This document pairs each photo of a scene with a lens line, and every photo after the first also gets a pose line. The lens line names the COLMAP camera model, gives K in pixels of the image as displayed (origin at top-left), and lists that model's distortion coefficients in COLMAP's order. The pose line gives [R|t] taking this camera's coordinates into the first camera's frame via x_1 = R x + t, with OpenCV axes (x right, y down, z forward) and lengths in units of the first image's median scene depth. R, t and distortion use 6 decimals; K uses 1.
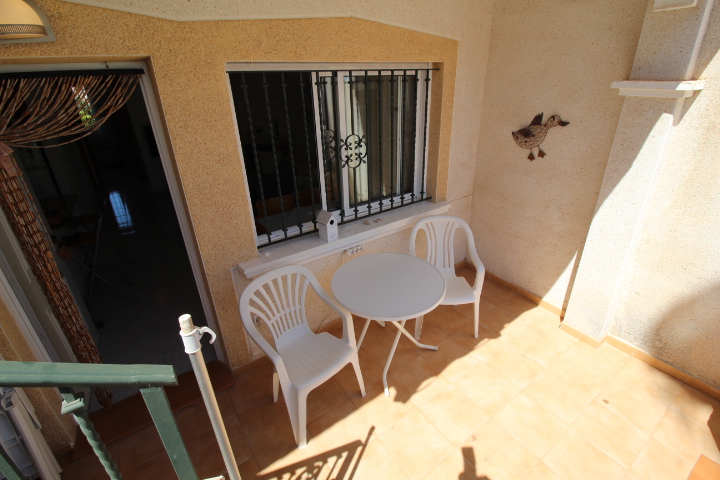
lens RADIAL K [[334.4, 0, 364.7], [0, 334.4, 235.5], [0, 0, 1]] dist [-0.009046, -0.007265]
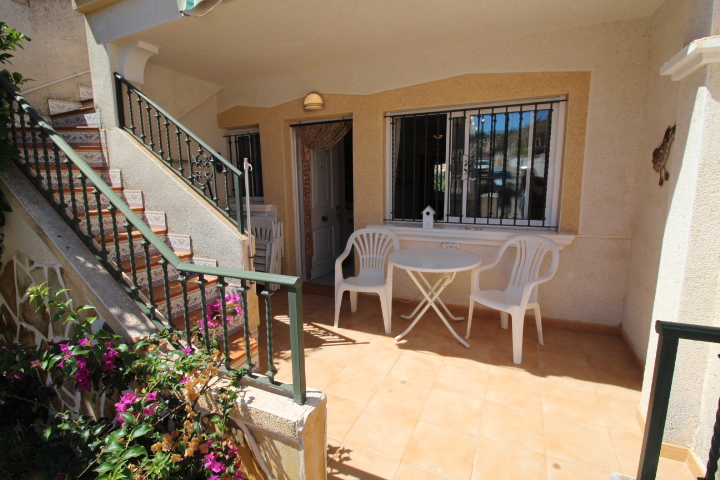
lens RADIAL K [[334.4, 0, 367.1], [0, 334.4, 235.6], [0, 0, 1]] dist [-0.009046, -0.007265]
pose [[0.500009, 0.160932, -0.850936, 0.988937], [-0.369878, 0.928139, -0.041807, 0.200525], [0.783059, 0.335647, 0.523603, 0.113396]]
